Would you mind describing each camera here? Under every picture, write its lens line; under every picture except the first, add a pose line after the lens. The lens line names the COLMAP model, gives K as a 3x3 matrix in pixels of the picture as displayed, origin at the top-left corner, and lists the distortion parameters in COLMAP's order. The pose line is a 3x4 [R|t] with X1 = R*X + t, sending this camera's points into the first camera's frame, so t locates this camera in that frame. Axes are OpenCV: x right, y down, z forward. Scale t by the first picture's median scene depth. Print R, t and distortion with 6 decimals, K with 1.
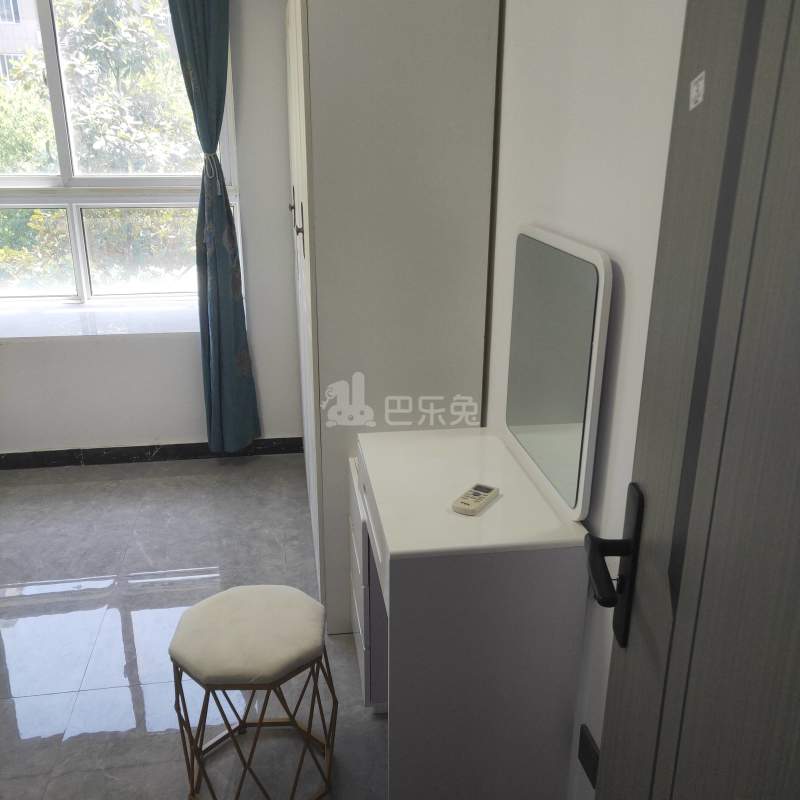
lens RADIAL K [[762.8, 0, 382.4], [0, 762.8, 403.9], [0, 0, 1]] dist [0.009516, 0.000000]
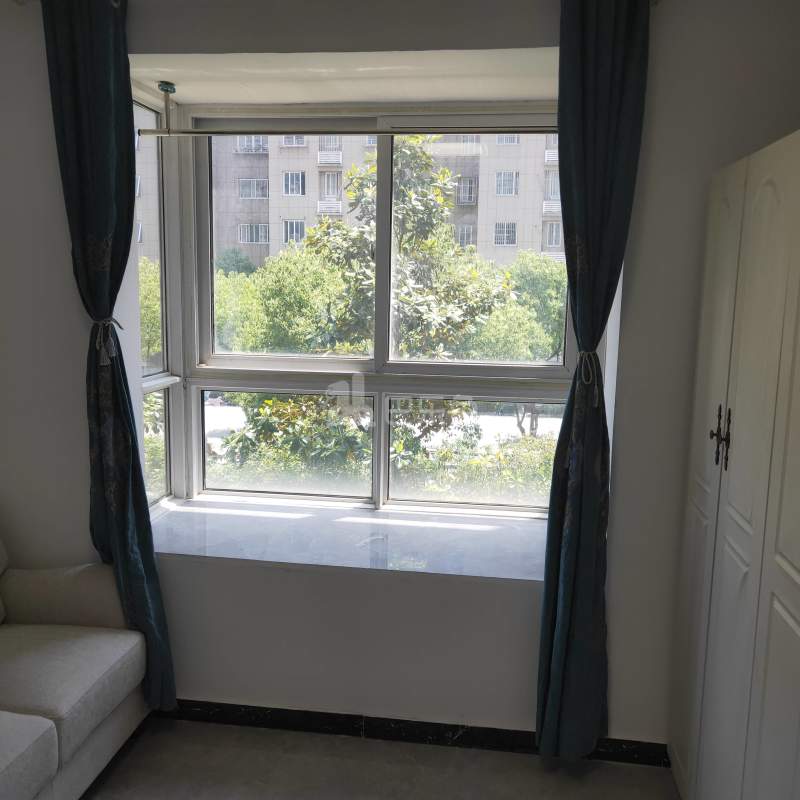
lens RADIAL K [[762.8, 0, 394.0], [0, 762.8, 393.1], [0, 0, 1]] dist [0.009516, 0.000000]
pose [[0.960708, 0.052724, -0.272509, -0.078581], [-0.106221, 0.976893, -0.185466, -0.051177], [0.256433, 0.207125, 0.944109, 0.101859]]
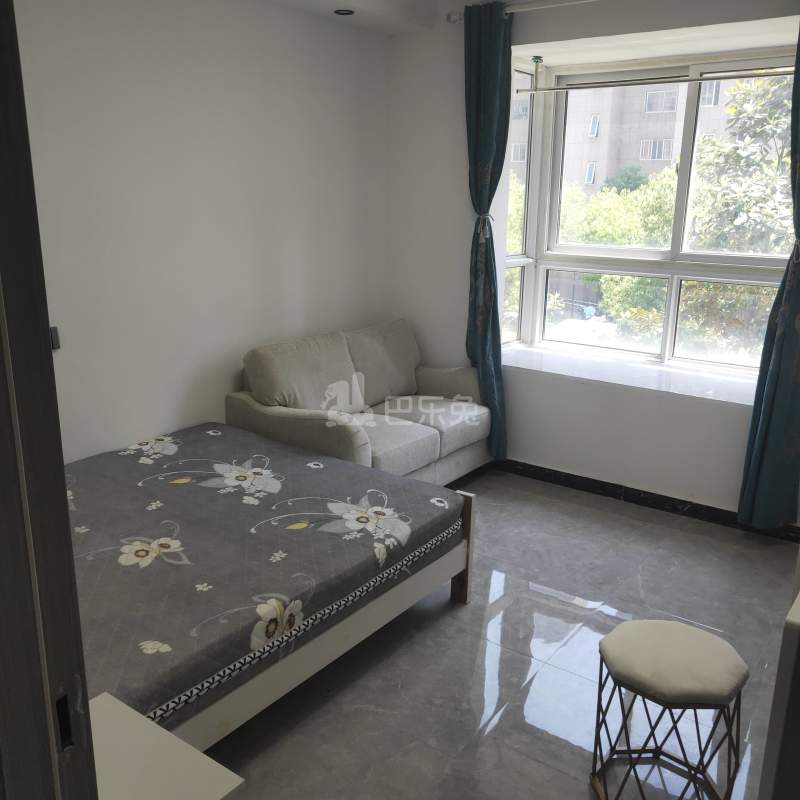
lens RADIAL K [[762.8, 0, 395.9], [0, 762.8, 397.8], [0, 0, 1]] dist [0.009516, 0.000000]
pose [[0.707806, 0.189199, -0.680599, 0.050688], [-0.250767, 0.968012, 0.008304, 0.003553], [0.660399, 0.164794, 0.732610, -0.033810]]
